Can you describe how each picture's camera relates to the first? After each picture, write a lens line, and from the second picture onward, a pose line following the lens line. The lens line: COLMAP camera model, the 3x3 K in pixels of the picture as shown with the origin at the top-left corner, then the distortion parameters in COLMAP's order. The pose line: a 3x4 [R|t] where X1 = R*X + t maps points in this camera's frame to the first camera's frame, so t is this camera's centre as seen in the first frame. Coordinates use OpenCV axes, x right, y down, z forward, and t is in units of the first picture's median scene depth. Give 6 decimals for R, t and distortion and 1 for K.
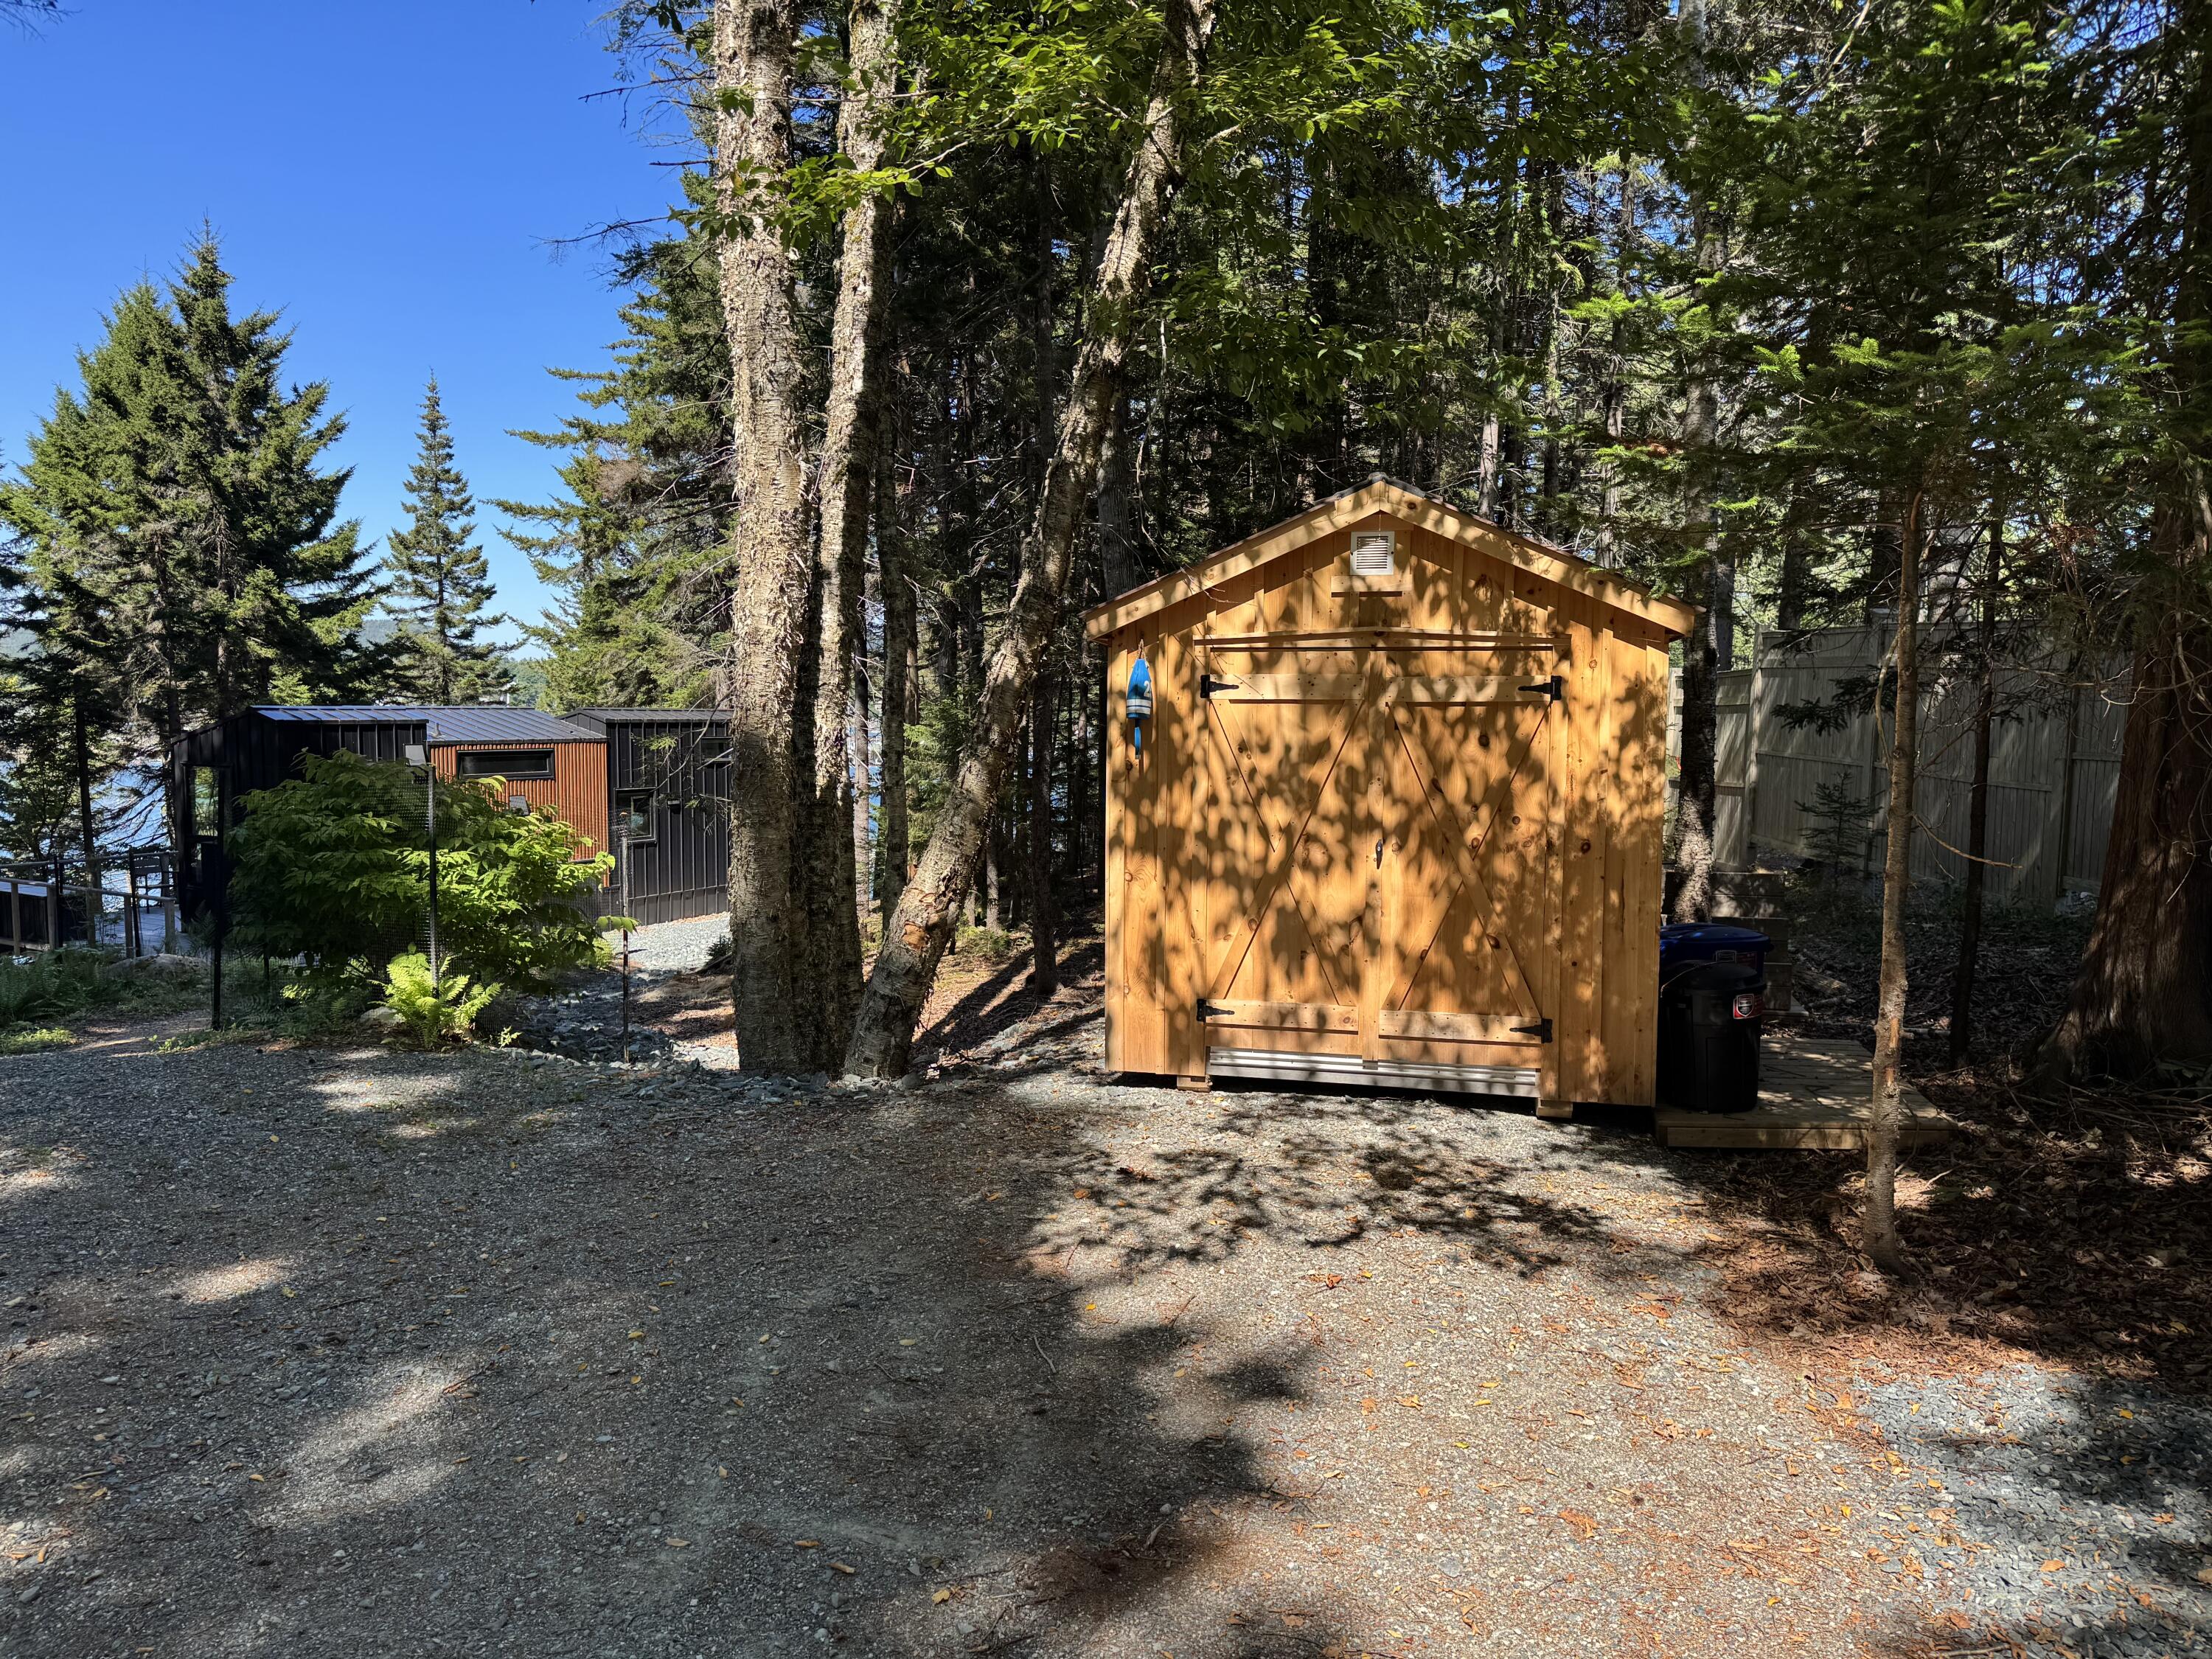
lens RADIAL K [[1540.4, 0, 1105.0], [0, 1540.4, 863.6], [0, 0, 1]] dist [0.075070, -0.102202]
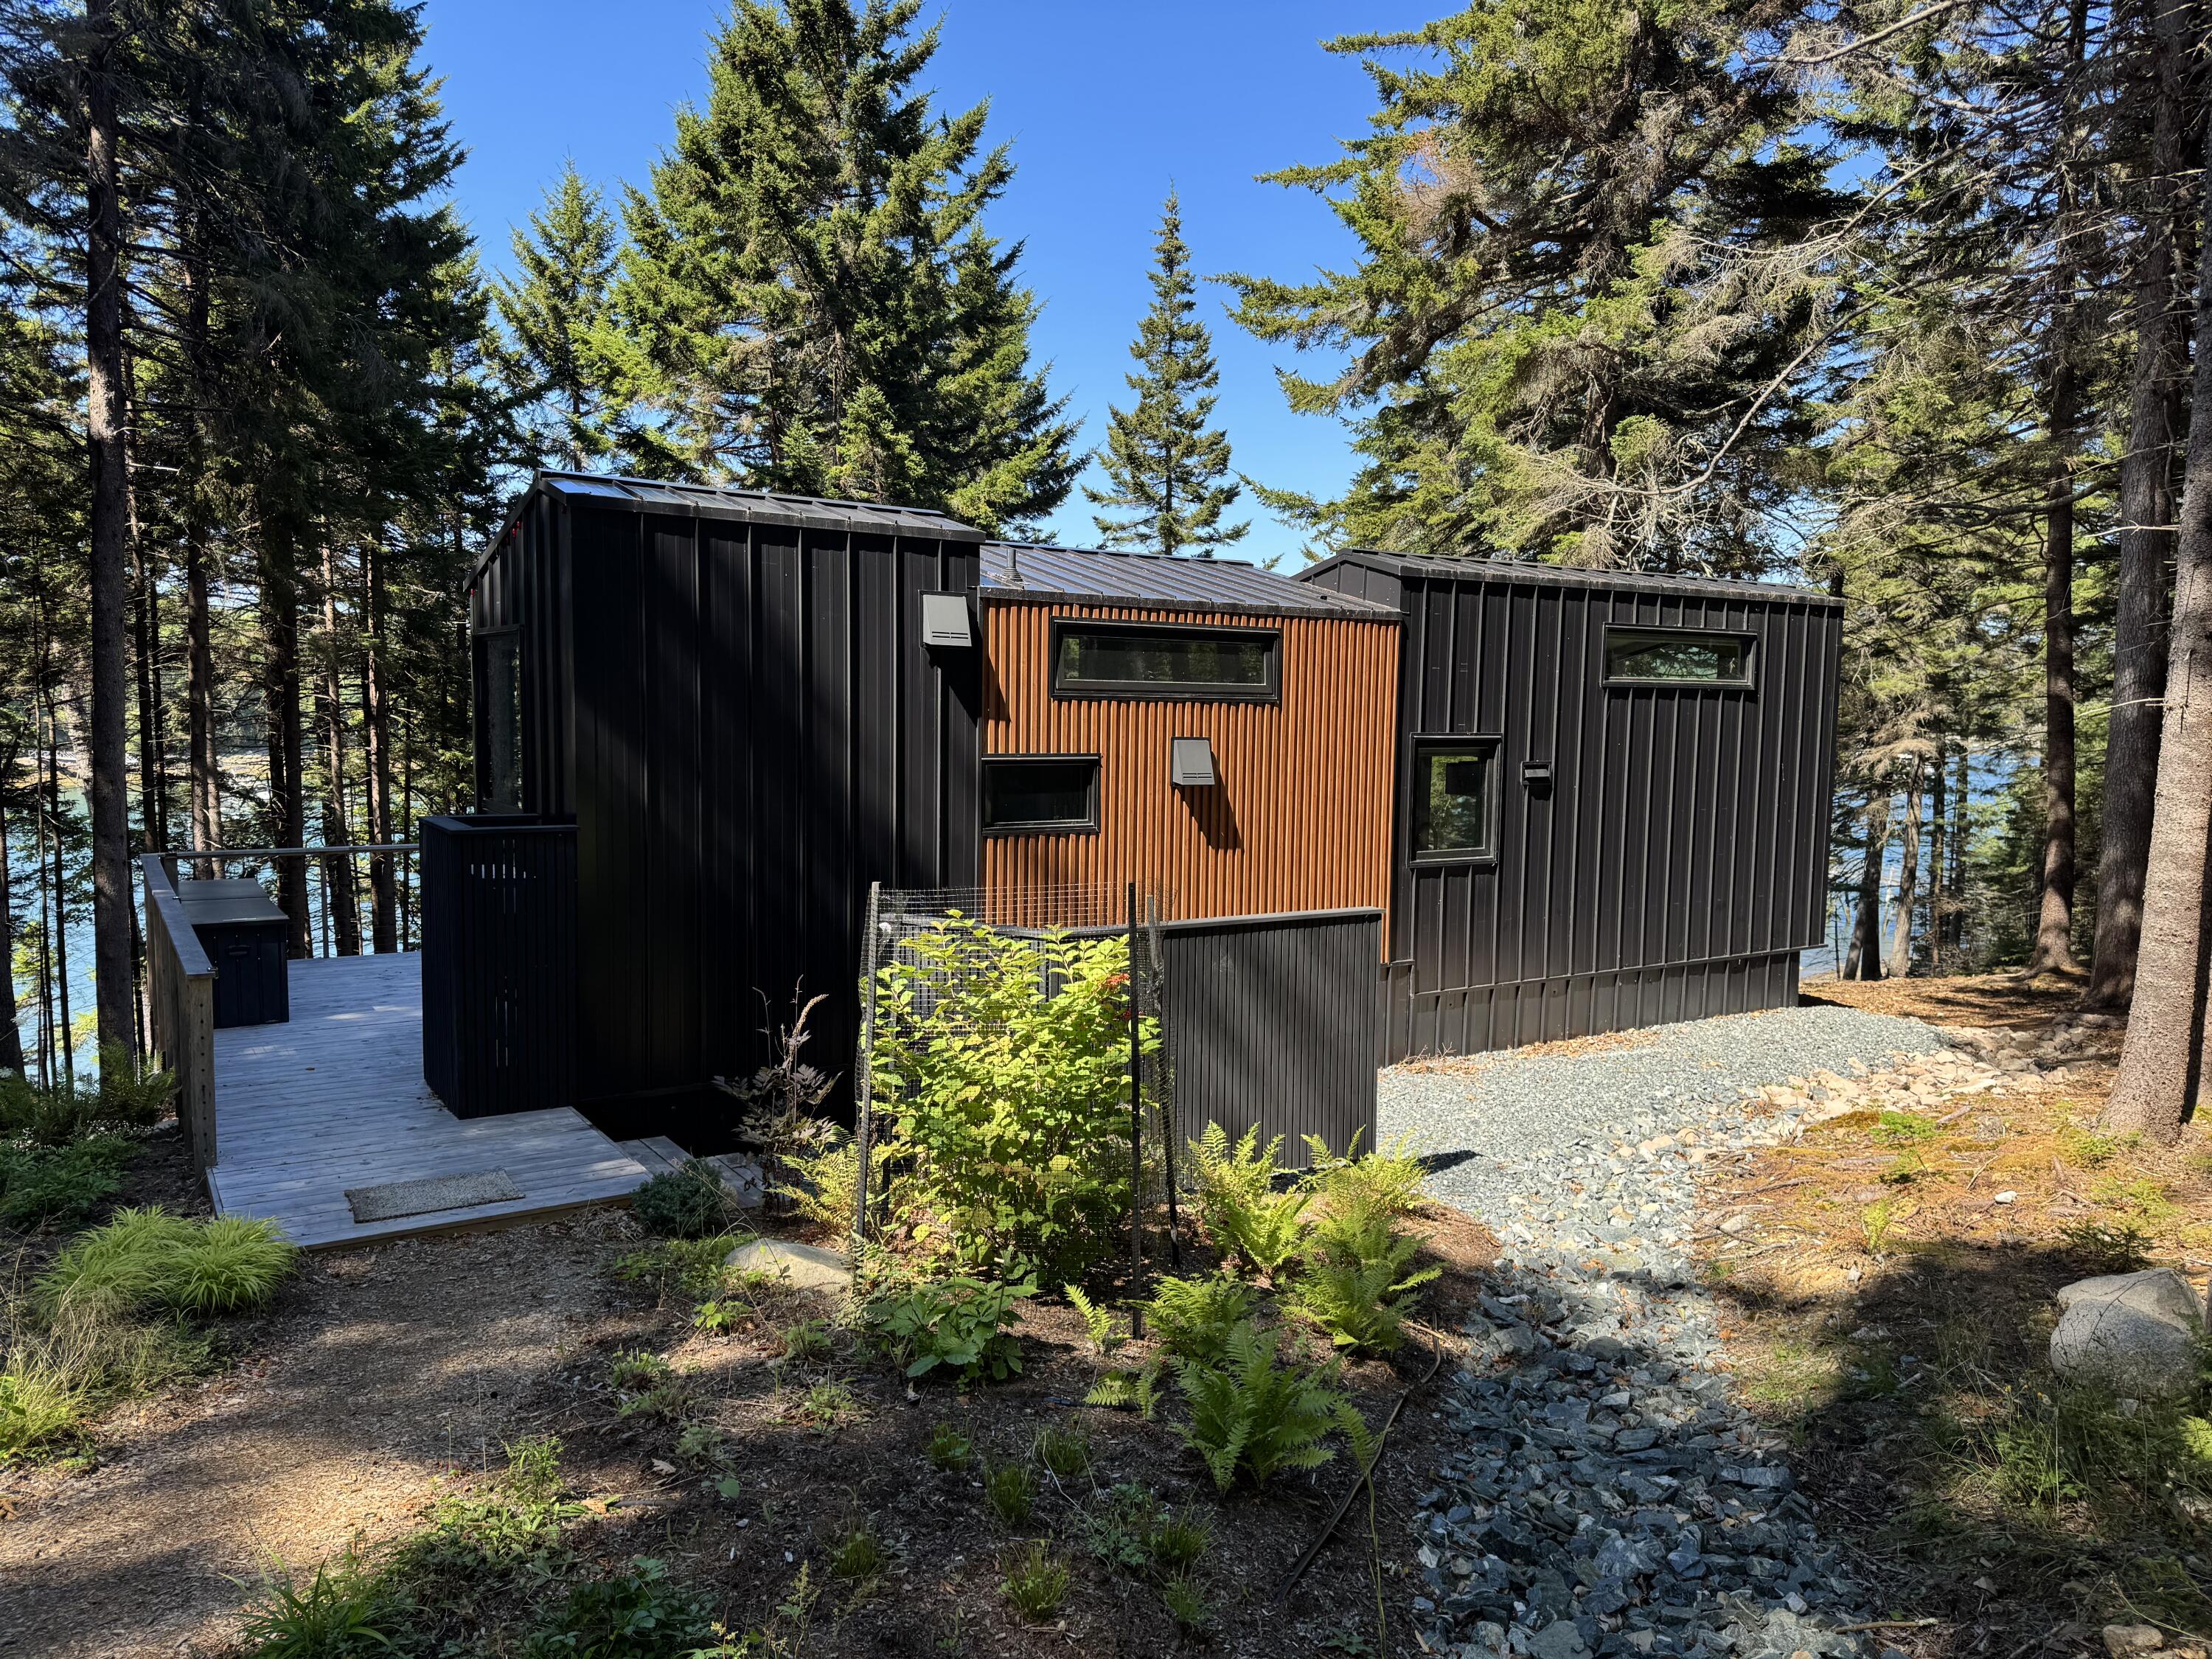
lens RADIAL K [[1540.4, 0, 1105.0], [0, 1540.4, 863.6], [0, 0, 1]] dist [0.075070, -0.102202]
pose [[0.889236, 0.046579, -0.455071, -0.165242], [-0.049868, 0.998744, 0.004783, -0.008618], [0.454723, 0.018440, 0.890442, 0.491538]]
